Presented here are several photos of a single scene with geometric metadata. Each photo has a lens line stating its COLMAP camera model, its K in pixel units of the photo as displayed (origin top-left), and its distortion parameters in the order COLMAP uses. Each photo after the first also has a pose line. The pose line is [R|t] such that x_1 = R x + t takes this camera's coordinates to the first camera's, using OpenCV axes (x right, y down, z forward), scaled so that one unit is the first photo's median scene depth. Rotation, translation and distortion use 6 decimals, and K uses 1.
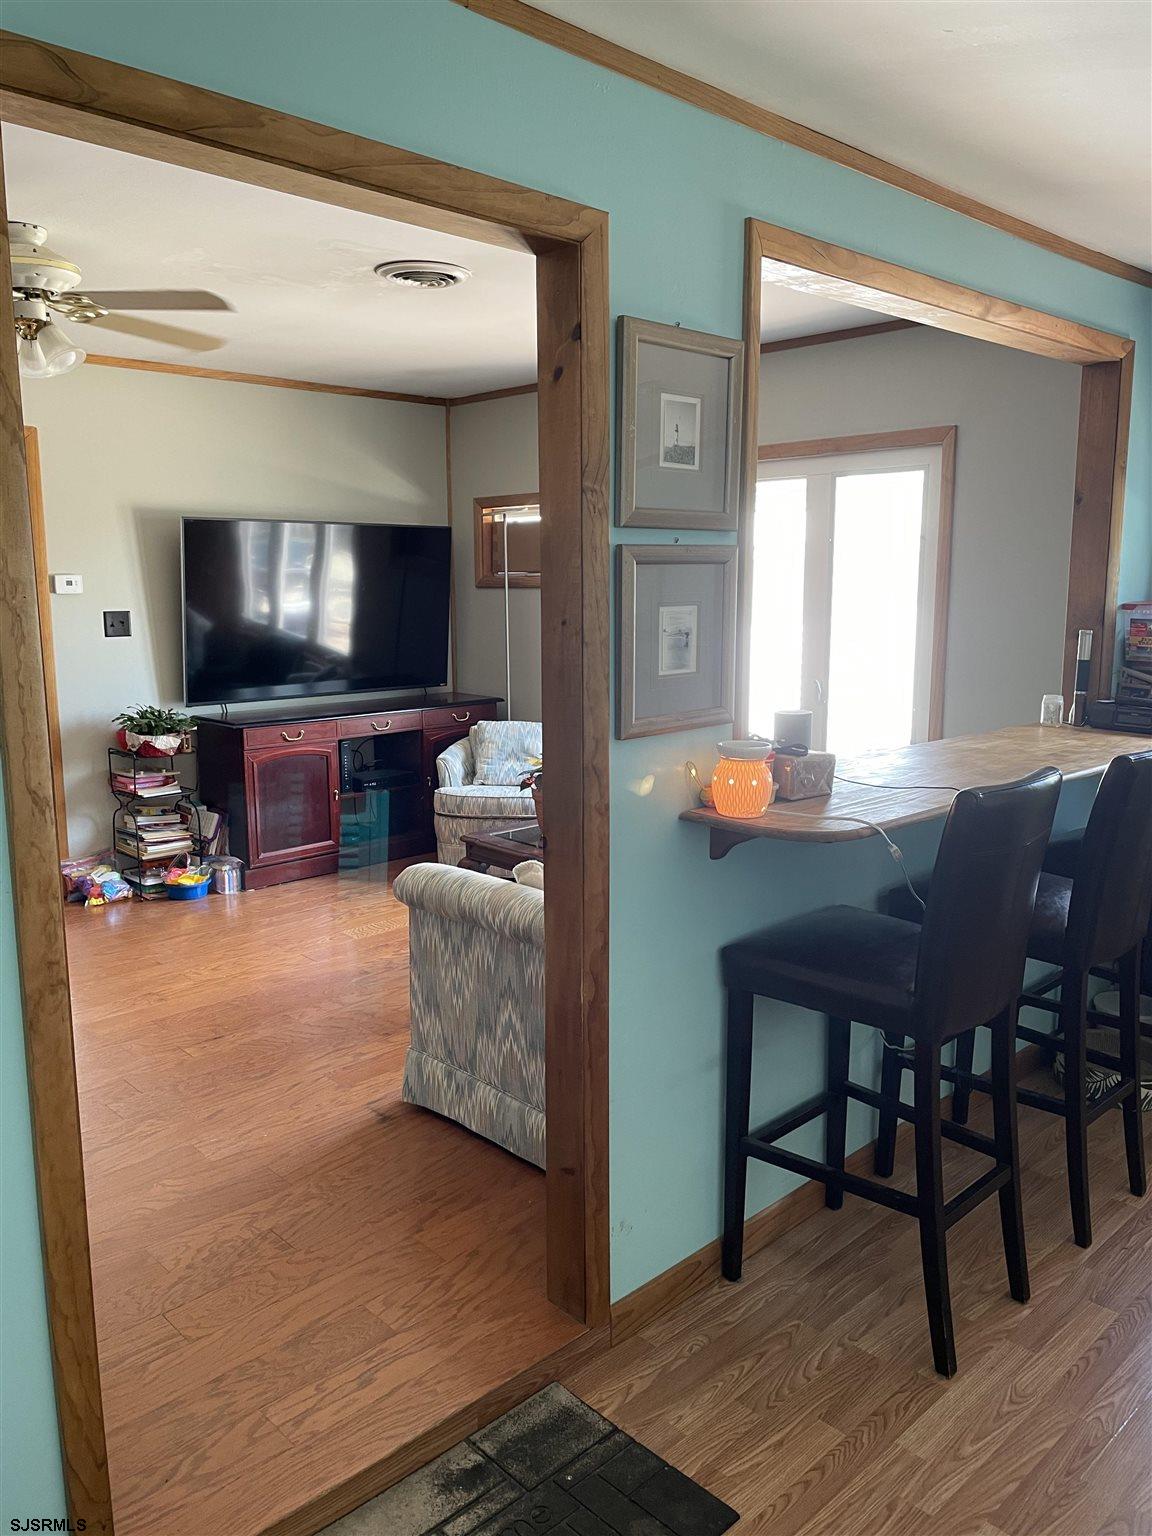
lens RADIAL K [[1155.4, 0, 570.5], [0, 1155.4, 755.2], [0, 0, 1]] dist [0.097805, -0.136761]
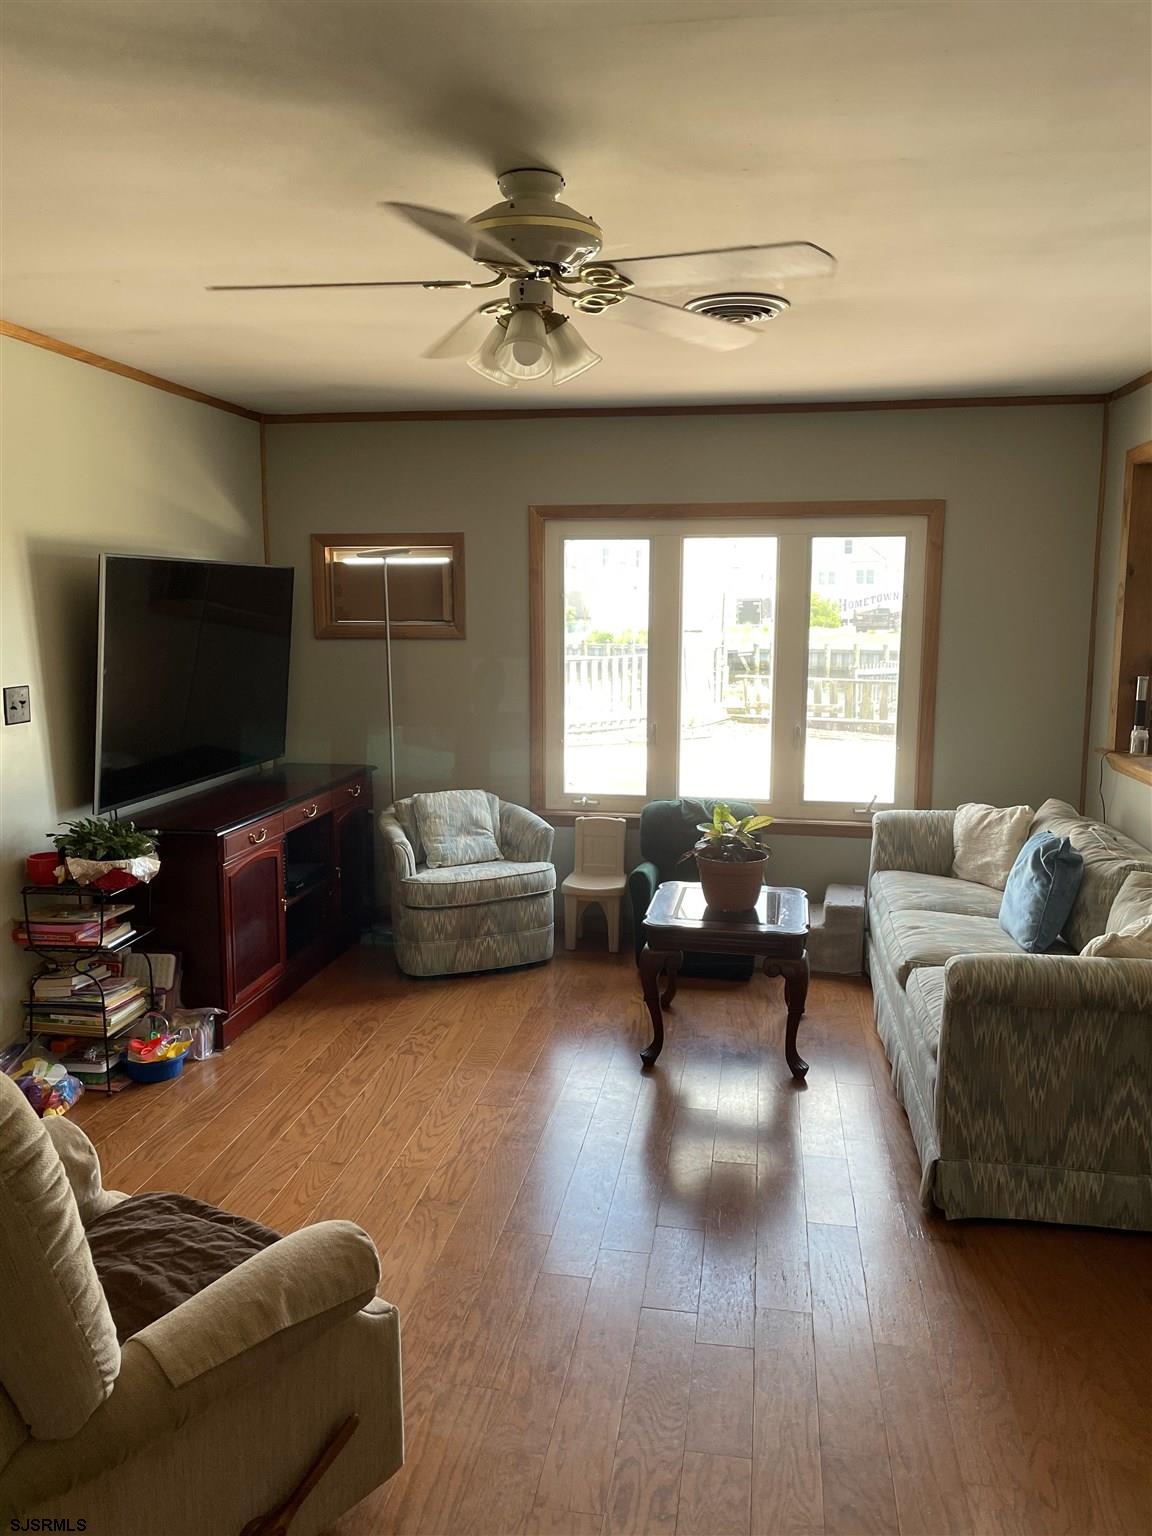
lens RADIAL K [[1155.4, 0, 570.5], [0, 1155.4, 755.2], [0, 0, 1]] dist [0.097805, -0.136761]
pose [[0.797346, -0.074152, 0.598950, -0.662648], [0.087919, 0.996108, 0.006281, -0.071169], [-0.597085, 0.047651, 0.800762, 0.311184]]
